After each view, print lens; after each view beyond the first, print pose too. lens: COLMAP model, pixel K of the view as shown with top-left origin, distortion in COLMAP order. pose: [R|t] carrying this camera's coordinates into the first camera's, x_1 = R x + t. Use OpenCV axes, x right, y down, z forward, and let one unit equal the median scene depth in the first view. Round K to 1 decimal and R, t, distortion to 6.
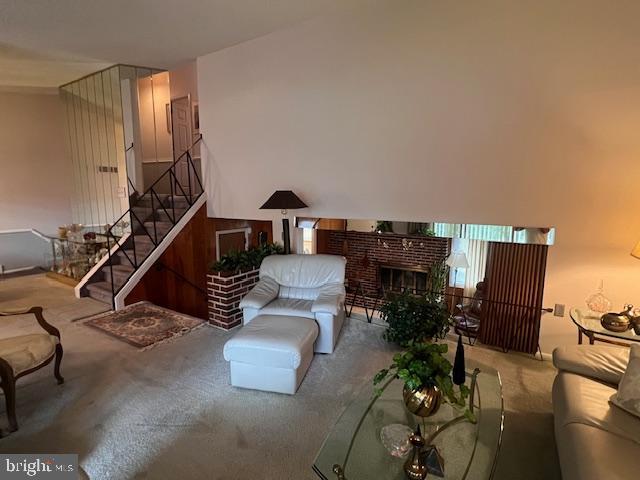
lens RADIAL K [[301.6, 0, 320.0], [0, 301.6, 240.0], [0, 0, 1]] dist [-0.013399, -0.000413]
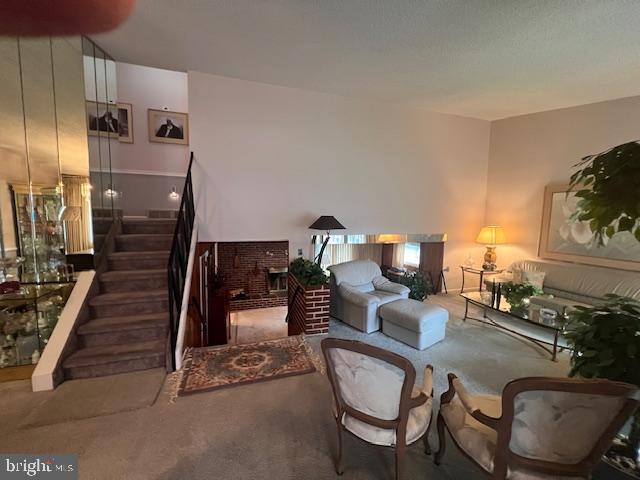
lens RADIAL K [[255.3, 0, 320.0], [0, 255.3, 240.0], [0, 0, 1]] dist [-0.002968, -0.000232]
pose [[0.667293, -0.065646, 0.741896, -1.034305], [0.096518, 0.995330, 0.001258, -0.068829], [-0.738515, 0.070766, 0.670513, 0.313617]]
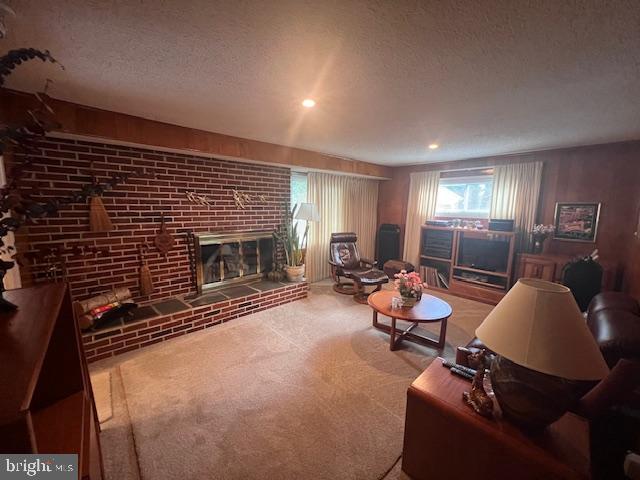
lens RADIAL K [[255.3, 0, 320.0], [0, 255.3, 240.0], [0, 0, 1]] dist [-0.002968, -0.000232]
pose [[0.284726, -0.130055, 0.949746, -0.379391], [0.125917, 0.987244, 0.097441, 0.151682], [-0.950303, 0.091846, 0.297470, 1.593597]]
